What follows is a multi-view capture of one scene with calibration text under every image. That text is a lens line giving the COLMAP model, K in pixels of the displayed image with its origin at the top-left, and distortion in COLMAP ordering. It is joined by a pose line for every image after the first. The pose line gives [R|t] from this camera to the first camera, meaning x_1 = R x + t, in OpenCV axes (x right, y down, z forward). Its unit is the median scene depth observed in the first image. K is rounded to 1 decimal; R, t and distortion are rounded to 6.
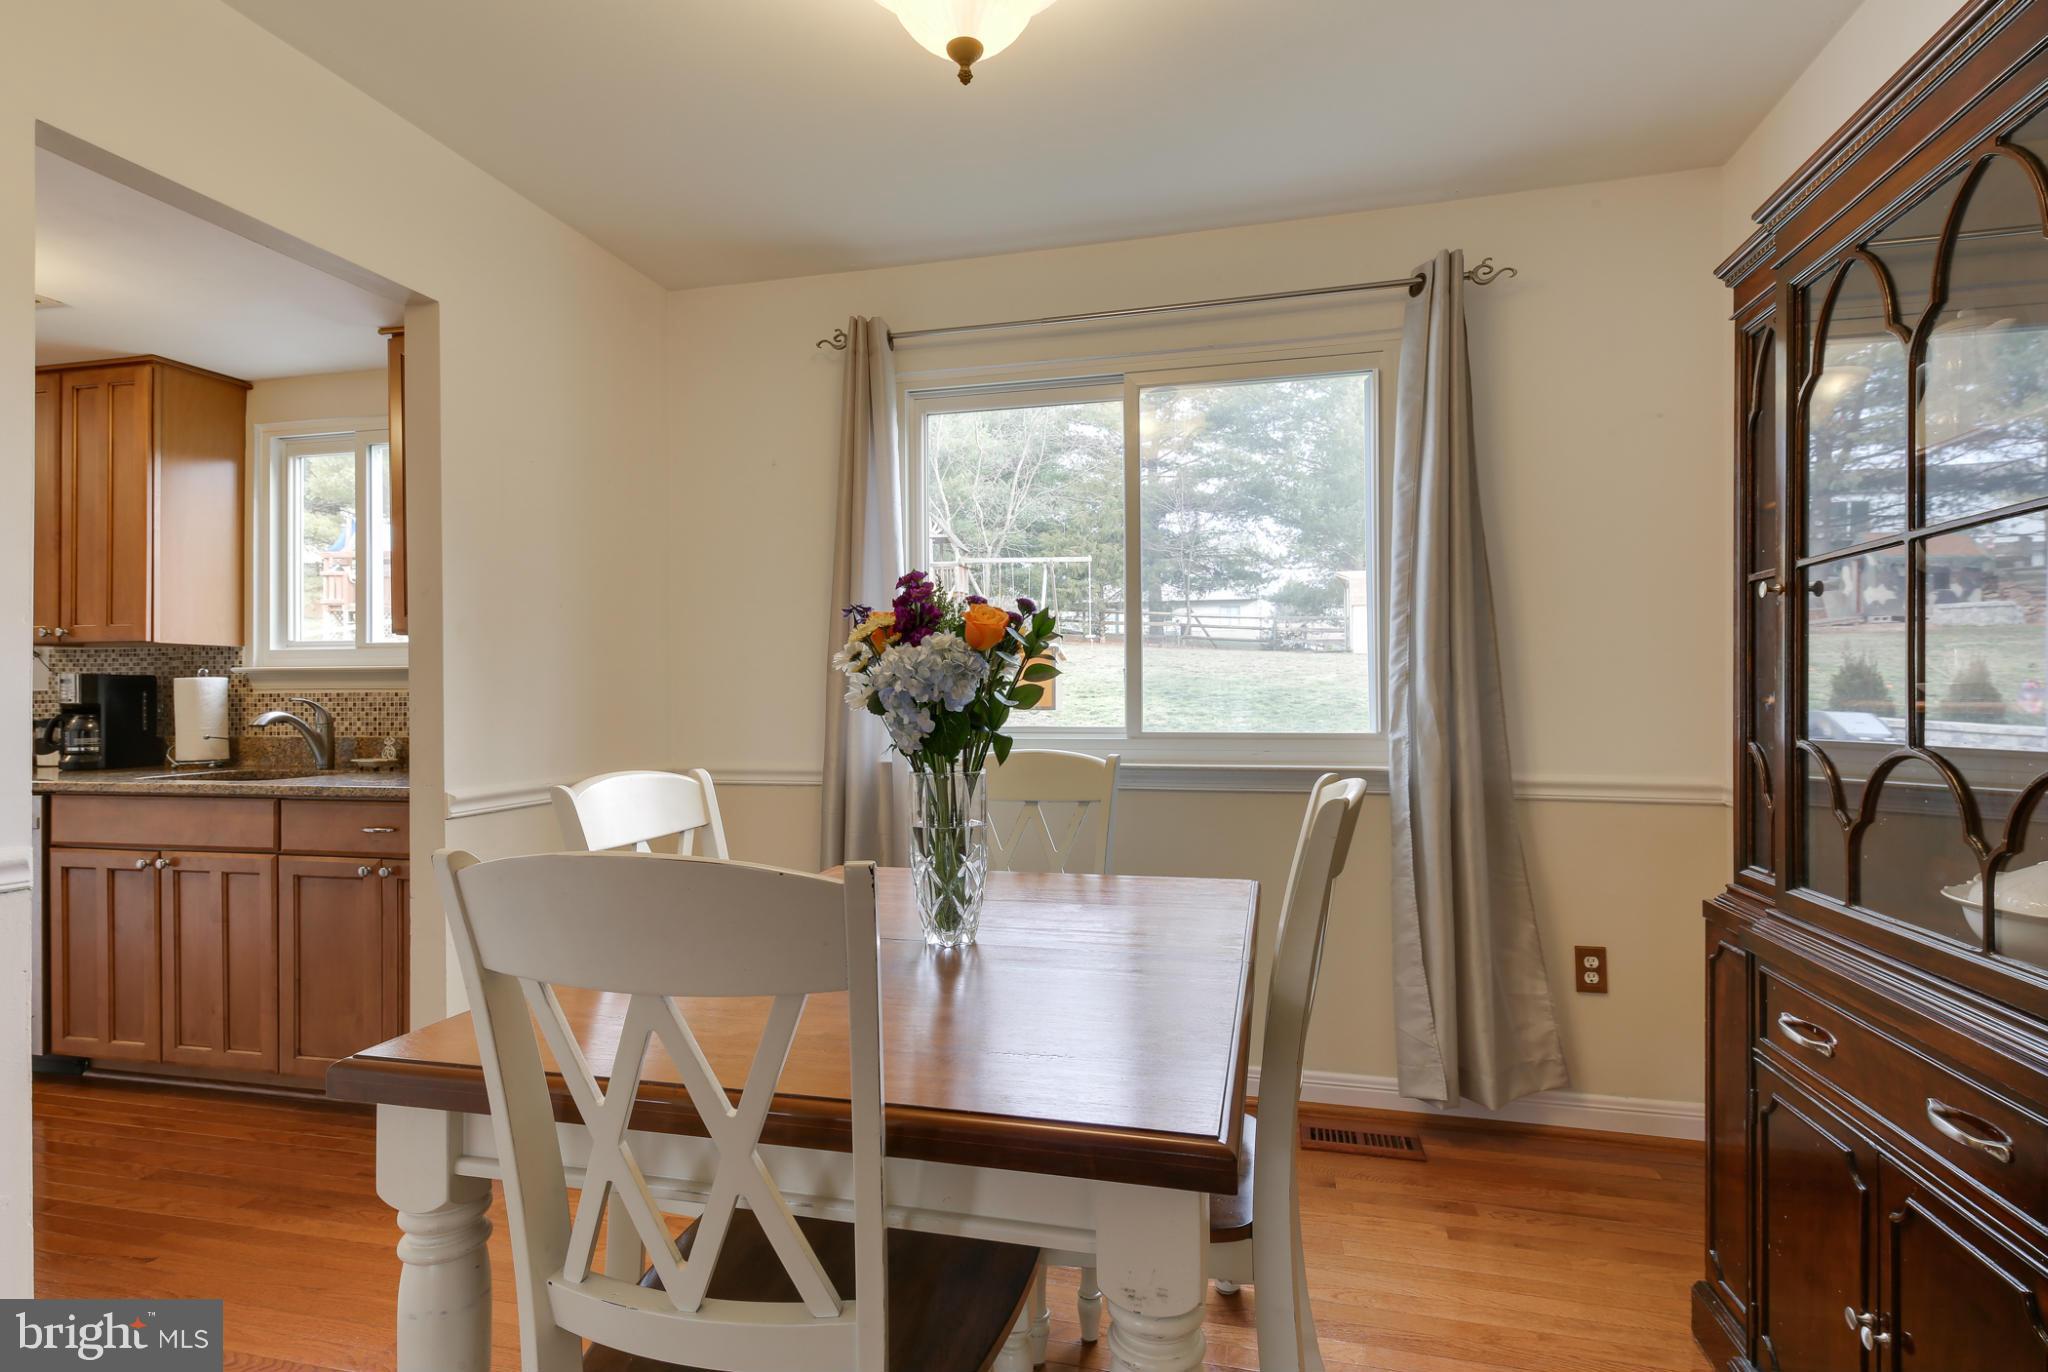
lens RADIAL K [[1004.2, 0, 1024.0], [0, 1004.2, 686.0], [0, 0, 1]] dist [-0.000436, 0.000108]
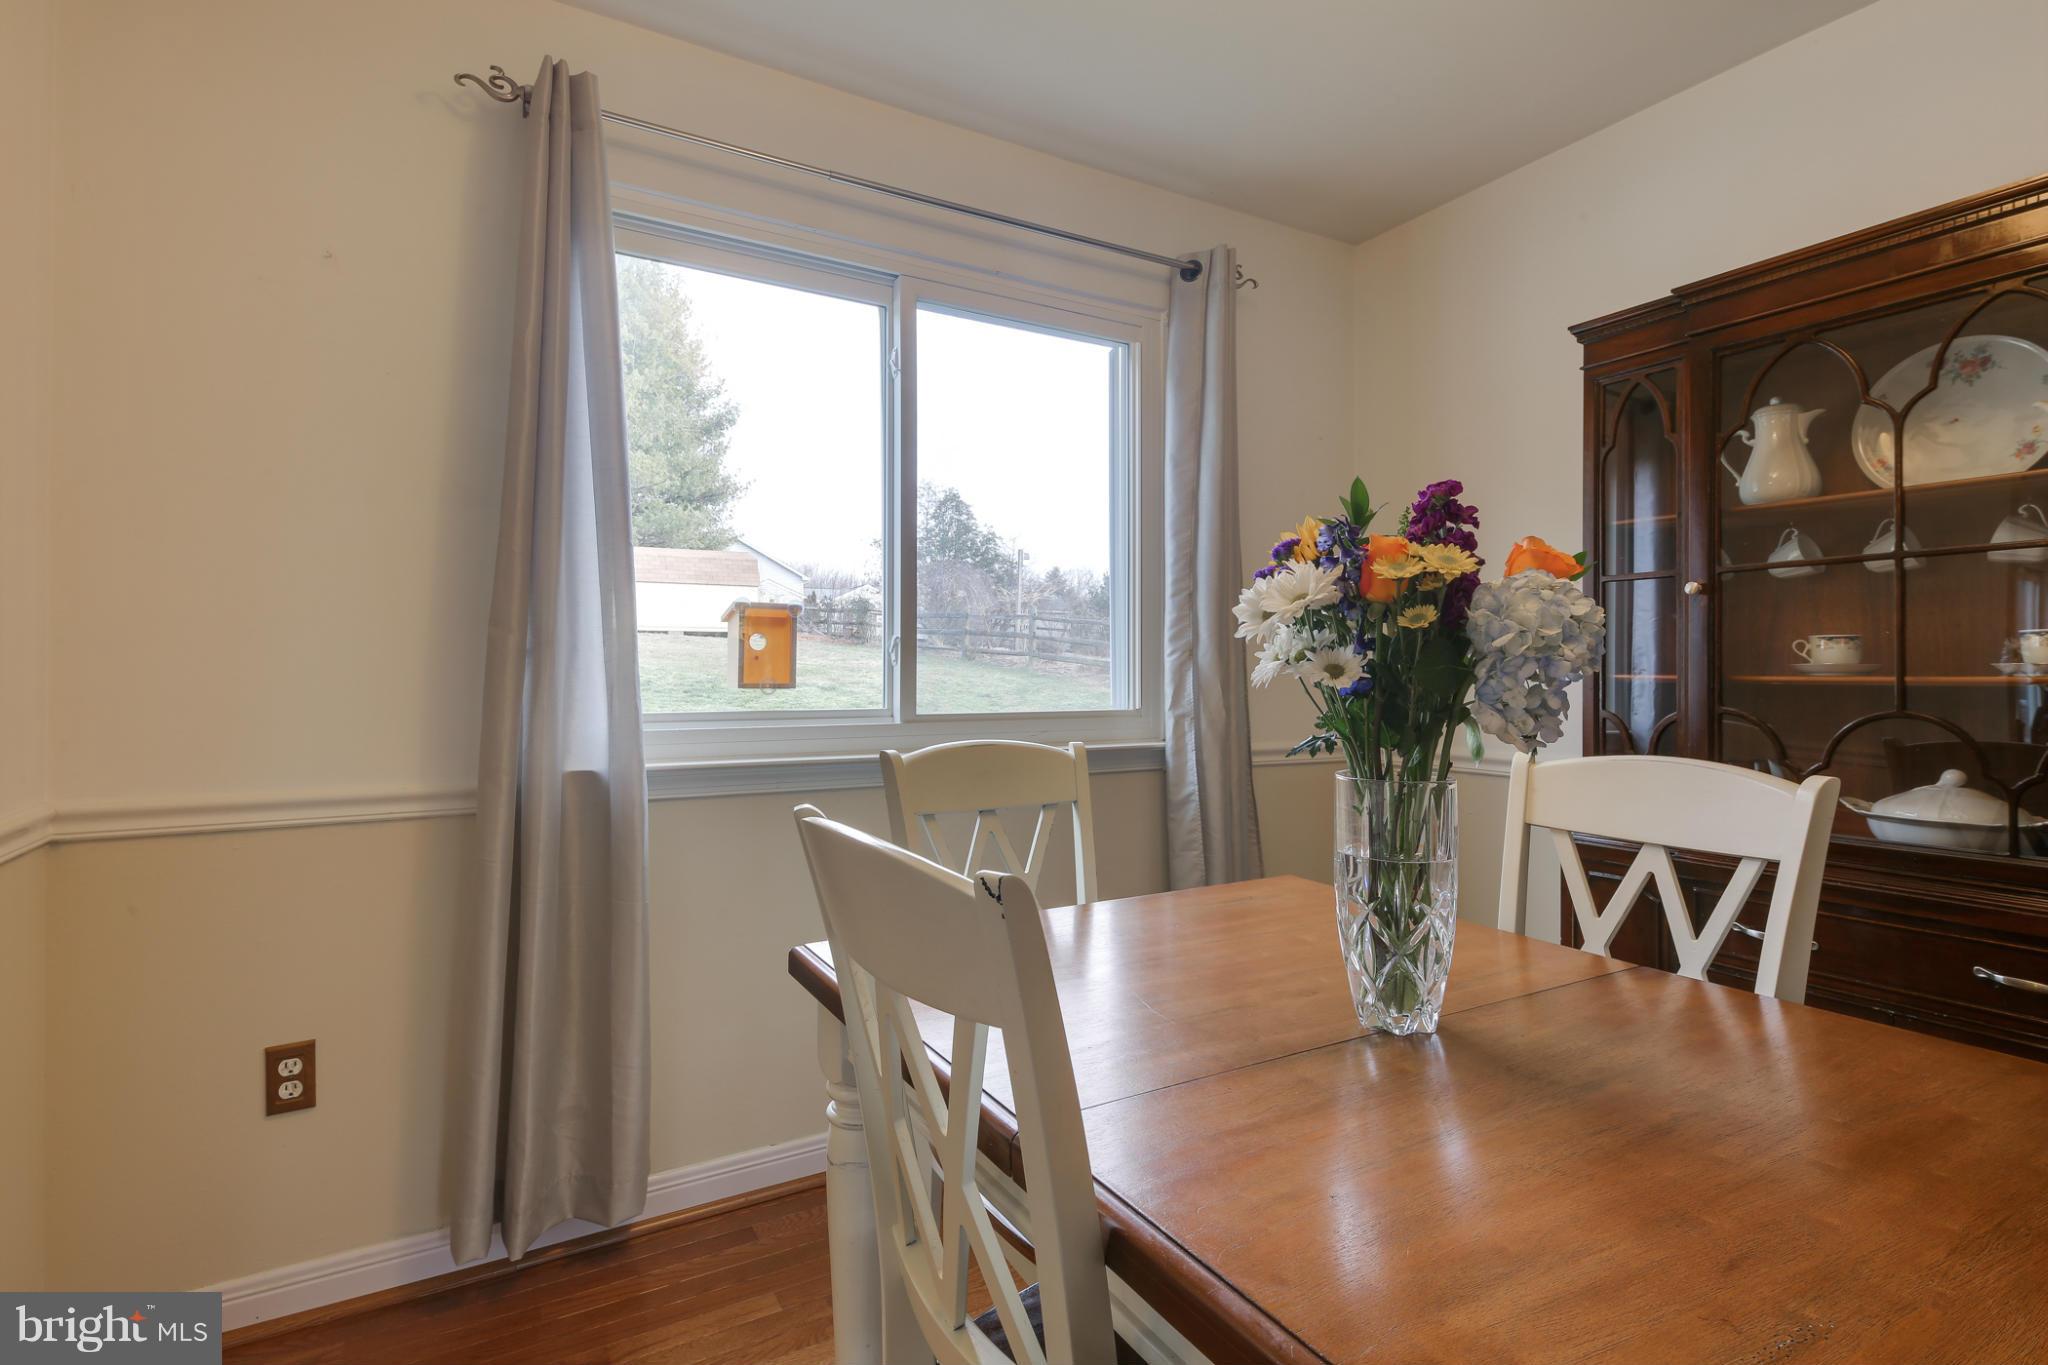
lens RADIAL K [[958.7, 0, 1024.0], [0, 958.7, 682.5], [0, 0, 1]] dist [-0.000893, -0.000078]
pose [[0.725391, -0.003961, 0.688325, -0.365842], [-0.009861, 0.999821, 0.016146, 0.005640], [-0.688266, -0.018500, 0.725222, 0.362332]]
